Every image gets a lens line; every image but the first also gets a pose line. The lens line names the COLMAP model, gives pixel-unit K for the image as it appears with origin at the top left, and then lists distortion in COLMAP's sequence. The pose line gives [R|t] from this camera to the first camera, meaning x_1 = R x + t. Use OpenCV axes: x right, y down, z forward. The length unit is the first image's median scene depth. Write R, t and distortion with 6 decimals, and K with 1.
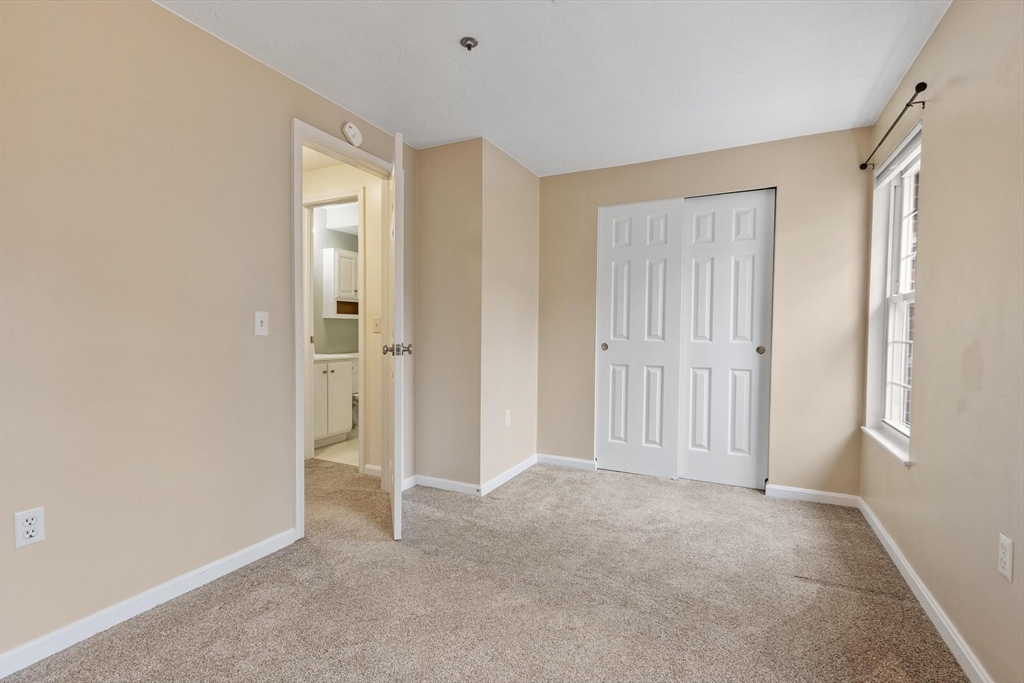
lens RADIAL K [[471.5, 0, 492.2], [0, 471.5, 333.8], [0, 0, 1]] dist [-0.000348, -0.000150]
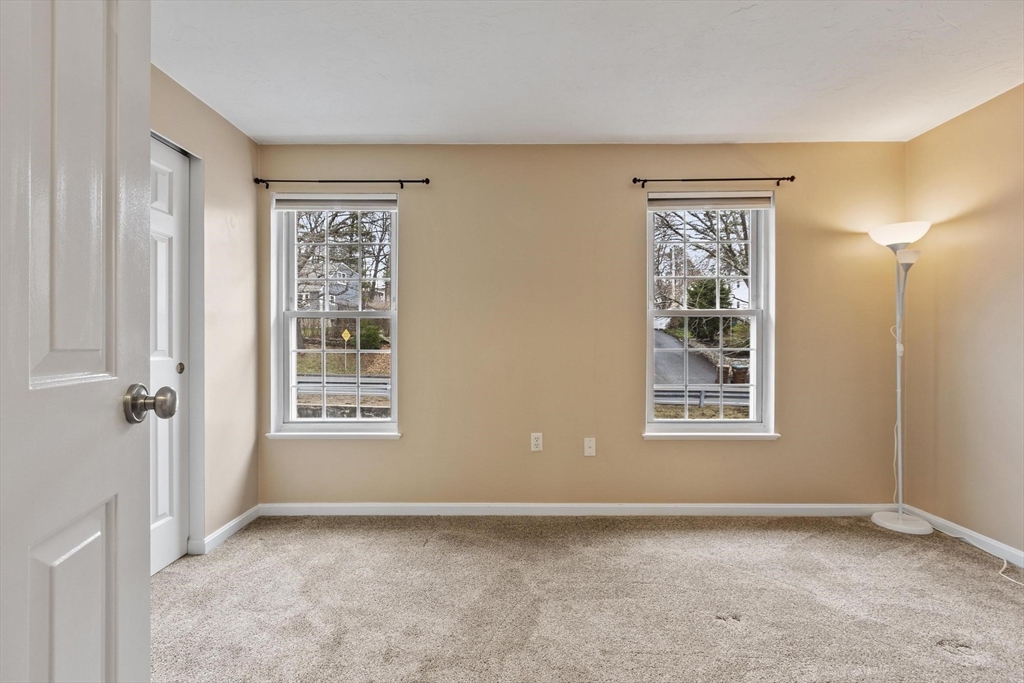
lens RADIAL K [[449.2, 0, 509.9], [0, 449.2, 343.2], [0, 0, 1]] dist [0.003428, 0.000131]
pose [[-0.481066, -0.008243, 0.876646, -0.306001], [0.005680, 0.999906, 0.012519, -0.011363], [-0.876666, 0.011001, -0.480973, 0.897530]]
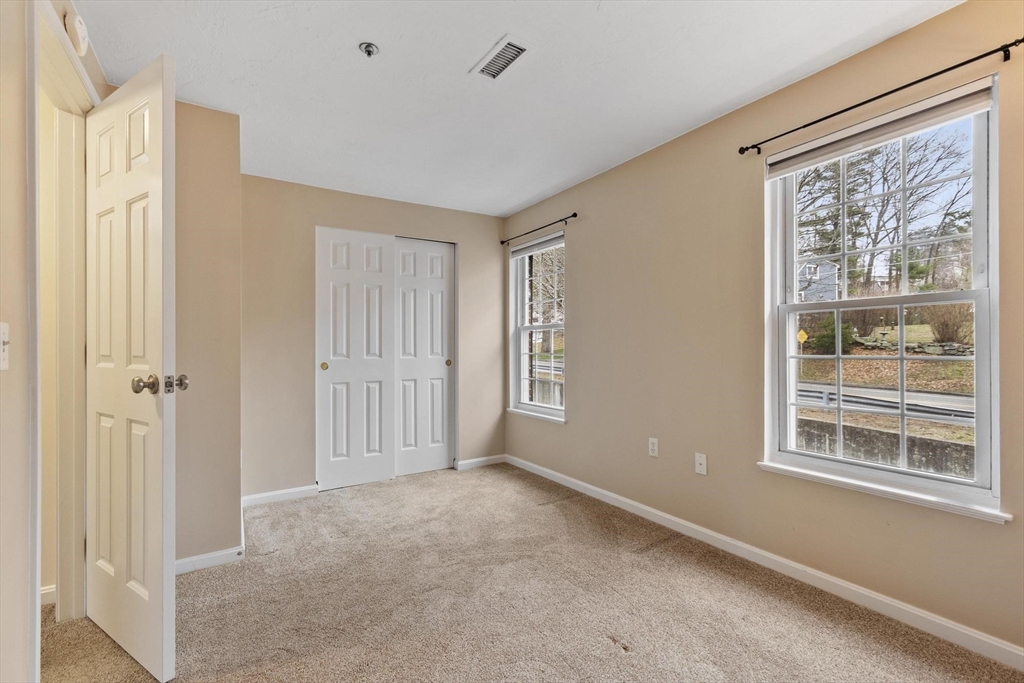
lens RADIAL K [[458.6, 0, 509.9], [0, 458.6, 337.6], [0, 0, 1]] dist [-0.000586, -0.000328]
pose [[0.493902, 0.005886, 0.869498, -0.480581], [0.020079, 0.999633, -0.018173, -0.009170], [-0.869286, 0.026435, 0.493602, 0.210876]]
